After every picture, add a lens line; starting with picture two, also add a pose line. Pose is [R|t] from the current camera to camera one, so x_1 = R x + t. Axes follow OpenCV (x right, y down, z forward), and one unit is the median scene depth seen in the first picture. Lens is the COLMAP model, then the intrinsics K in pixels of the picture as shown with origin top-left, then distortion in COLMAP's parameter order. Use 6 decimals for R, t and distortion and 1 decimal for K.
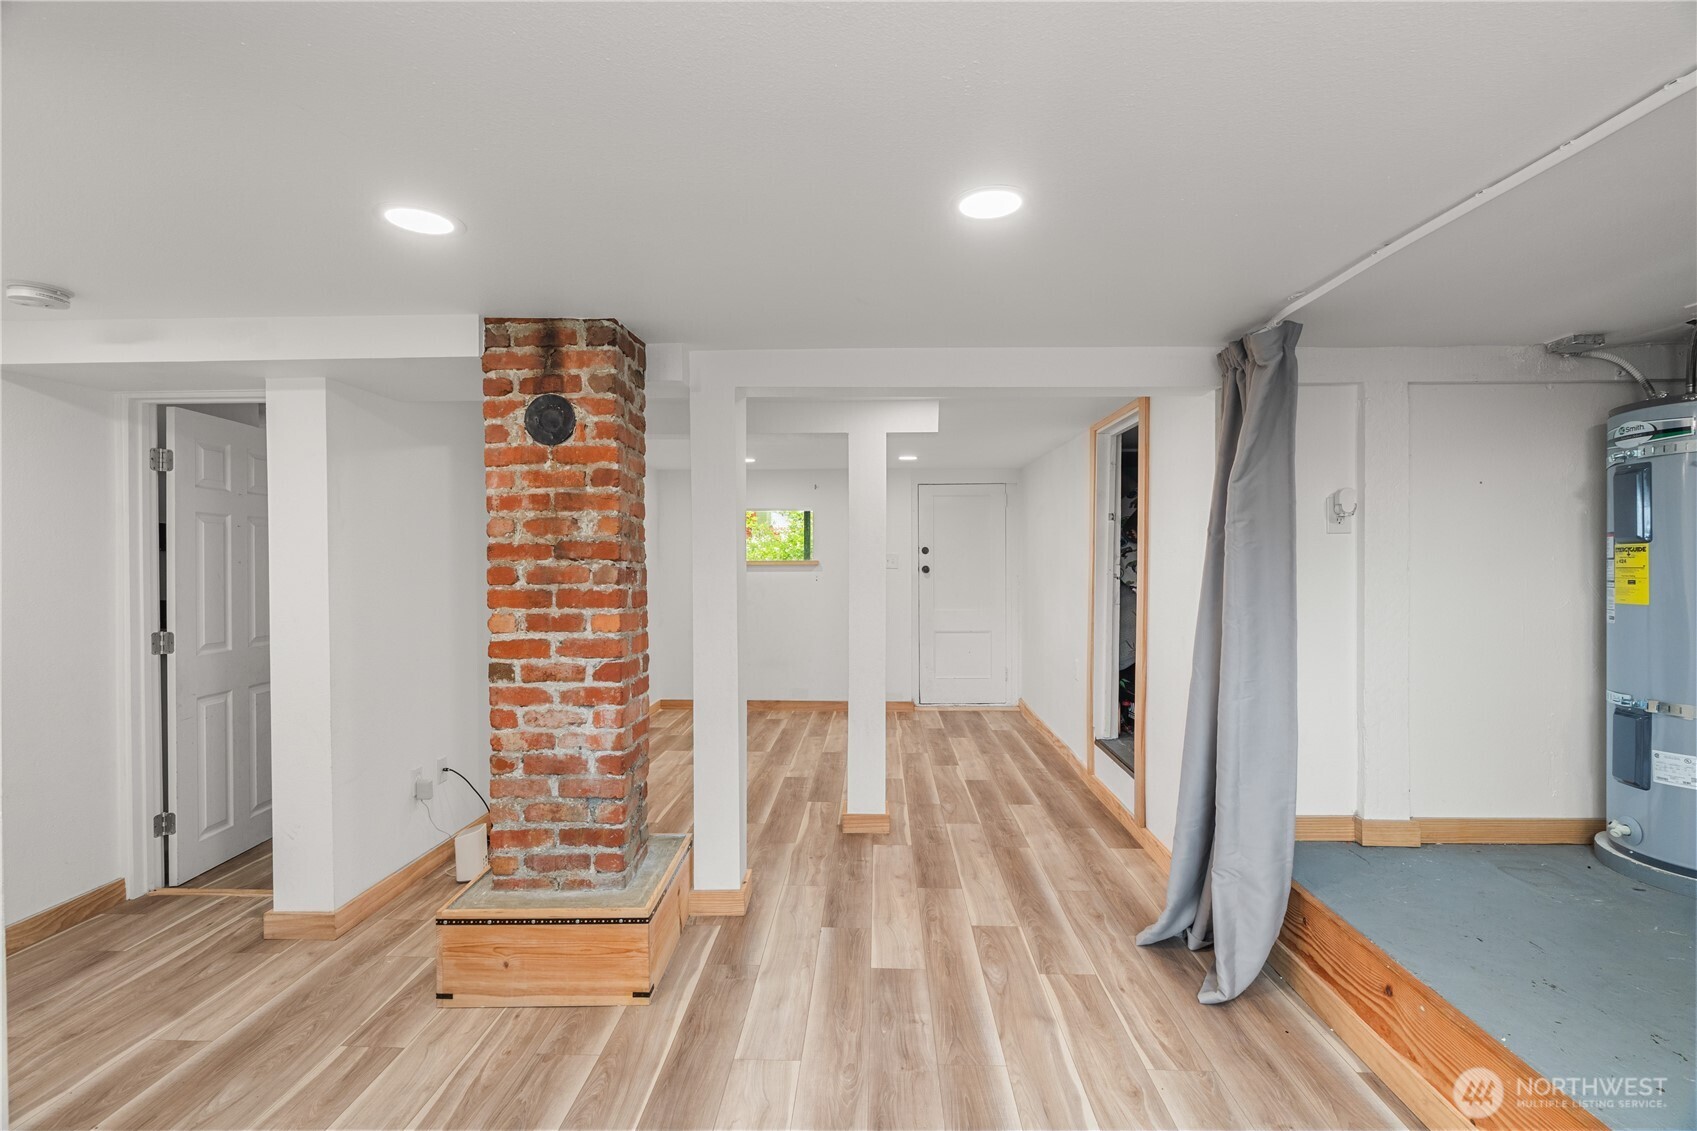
lens RADIAL K [[766.5, 0, 841.8], [0, 766.5, 563.8], [0, 0, 1]] dist [-0.009298, 0.003902]
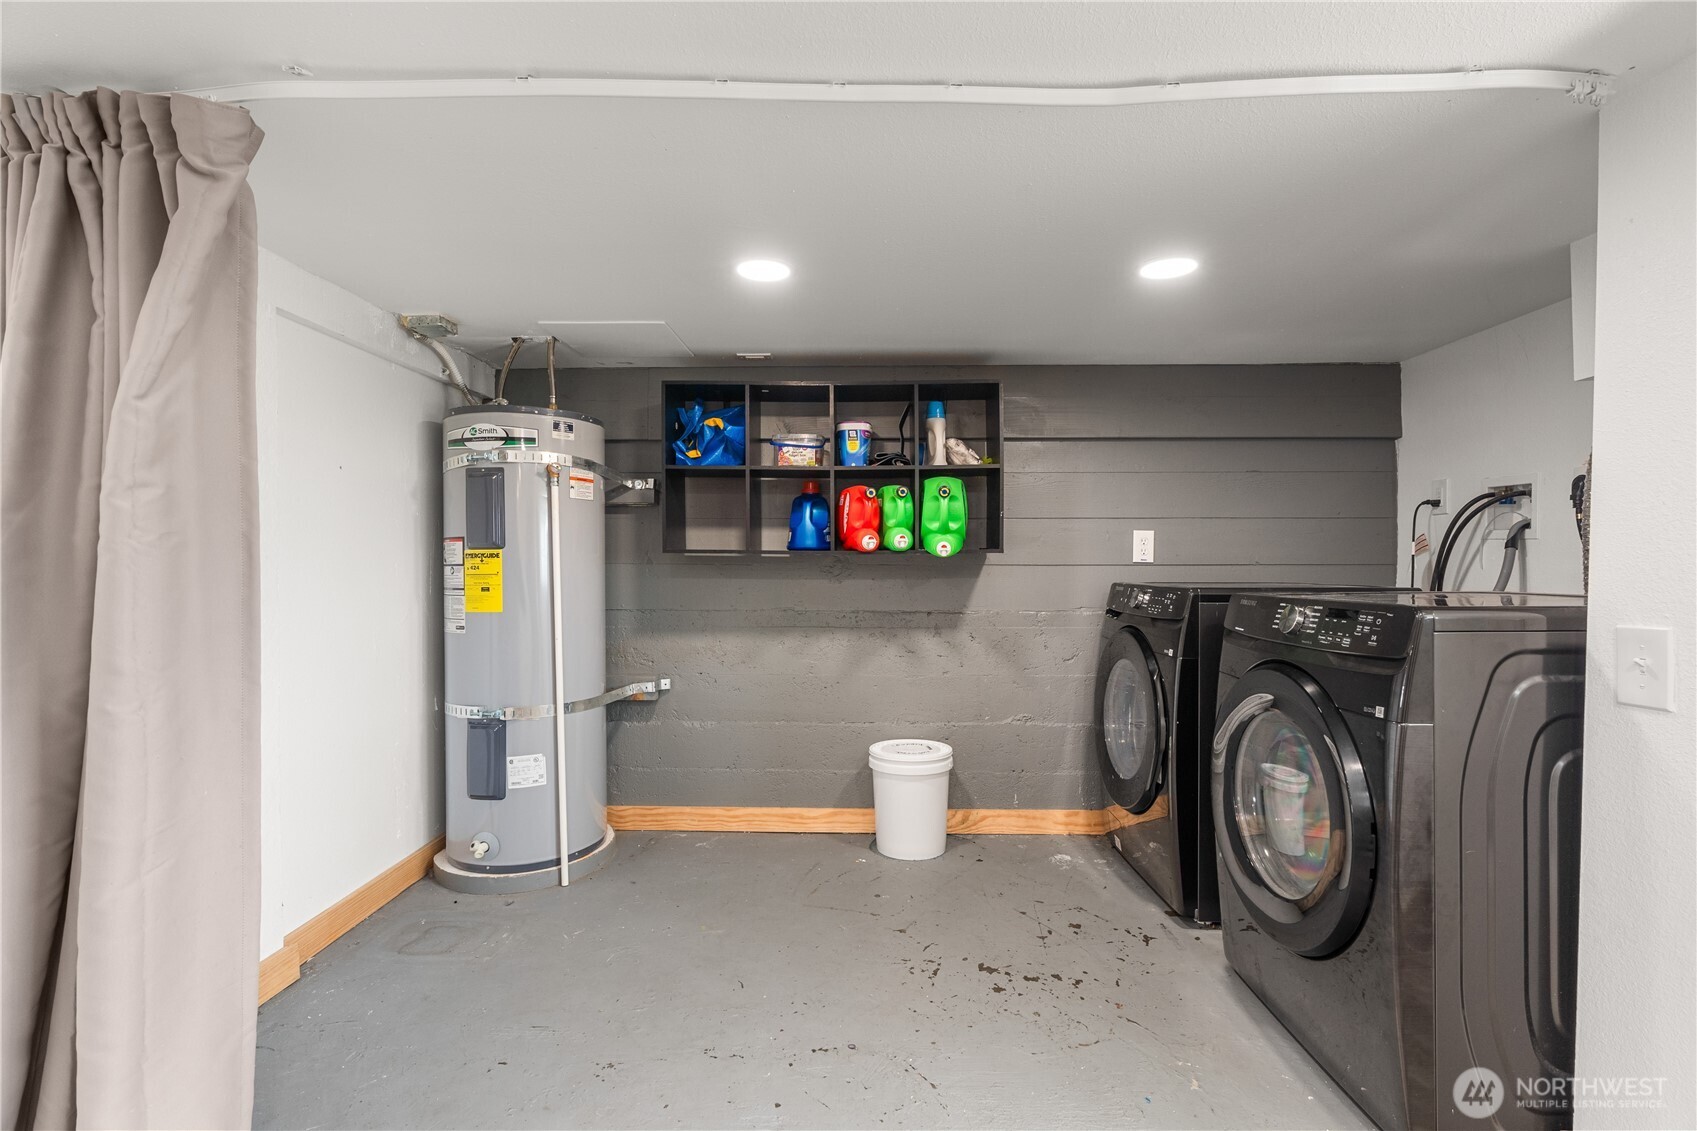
lens RADIAL K [[766.5, 0, 840.5], [0, 766.5, 564.5], [0, 0, 1]] dist [-0.009298, 0.003902]
pose [[-0.025385, -0.001960, 0.999676, 0.053095], [0.004569, 0.999987, 0.002076, -0.007591], [-0.999667, 0.004621, -0.025376, 0.582105]]
